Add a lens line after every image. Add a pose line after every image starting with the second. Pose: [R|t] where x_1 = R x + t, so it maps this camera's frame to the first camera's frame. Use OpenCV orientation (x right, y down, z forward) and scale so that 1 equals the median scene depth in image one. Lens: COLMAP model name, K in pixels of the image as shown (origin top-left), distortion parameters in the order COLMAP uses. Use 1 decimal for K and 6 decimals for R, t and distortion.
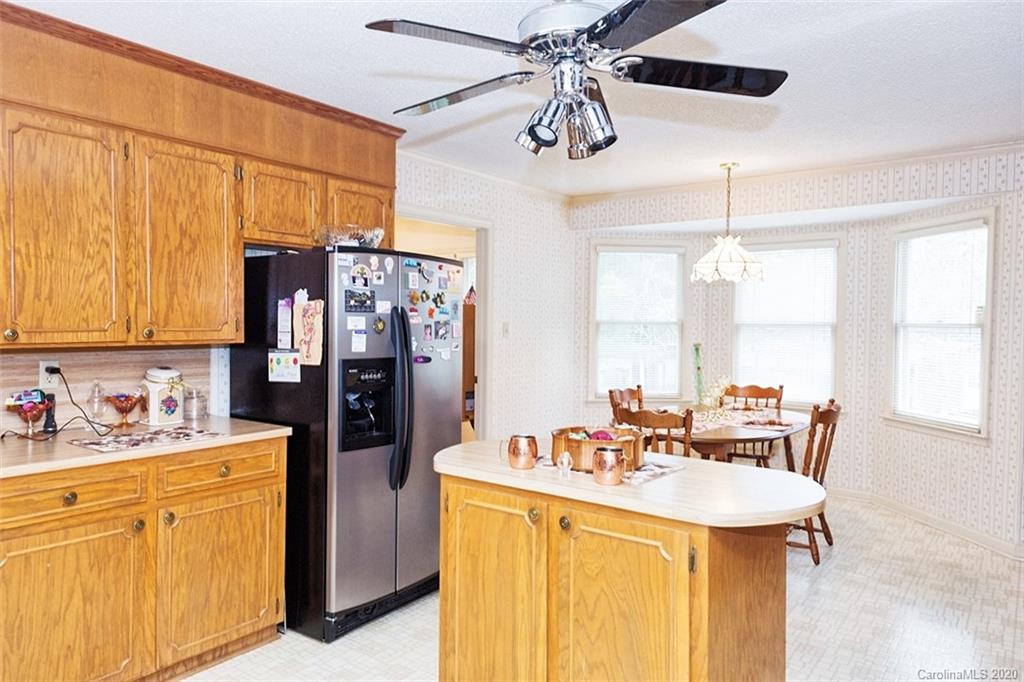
lens RADIAL K [[696.0, 0, 510.2], [0, 696.0, 341.3], [0, 0, 1]] dist [0.058299, -0.046560]
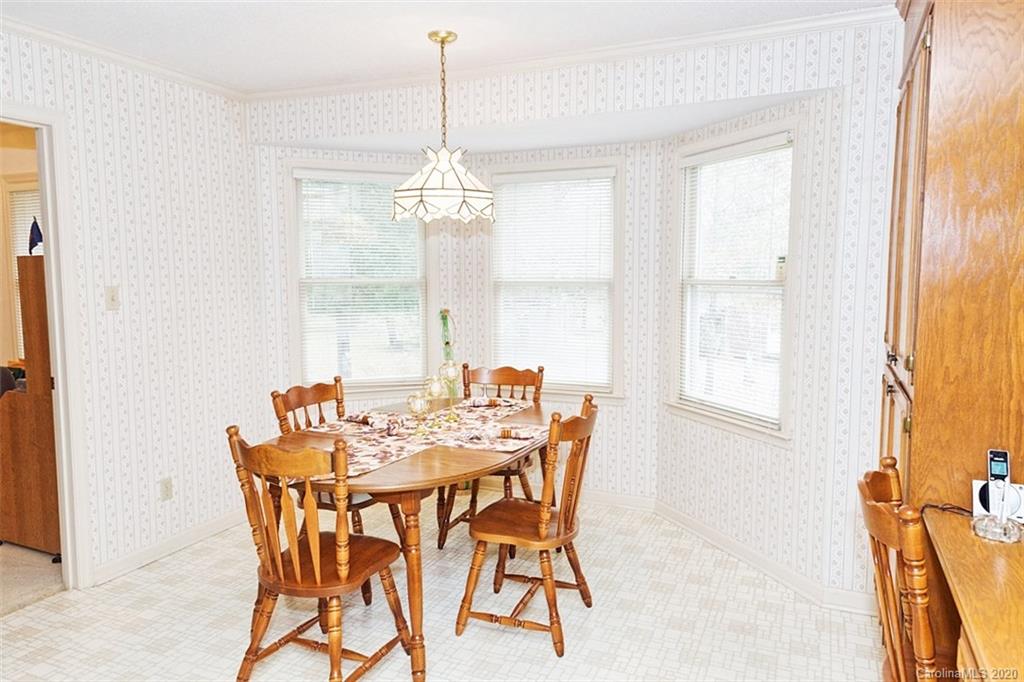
lens RADIAL K [[696.0, 0, 519.8], [0, 696.0, 341.8], [0, 0, 1]] dist [0.058299, -0.046560]
pose [[0.972557, -0.035611, 0.229925, 0.212281], [0.019217, 0.997136, 0.073149, -0.018027], [-0.231871, -0.066723, 0.970455, 0.325012]]
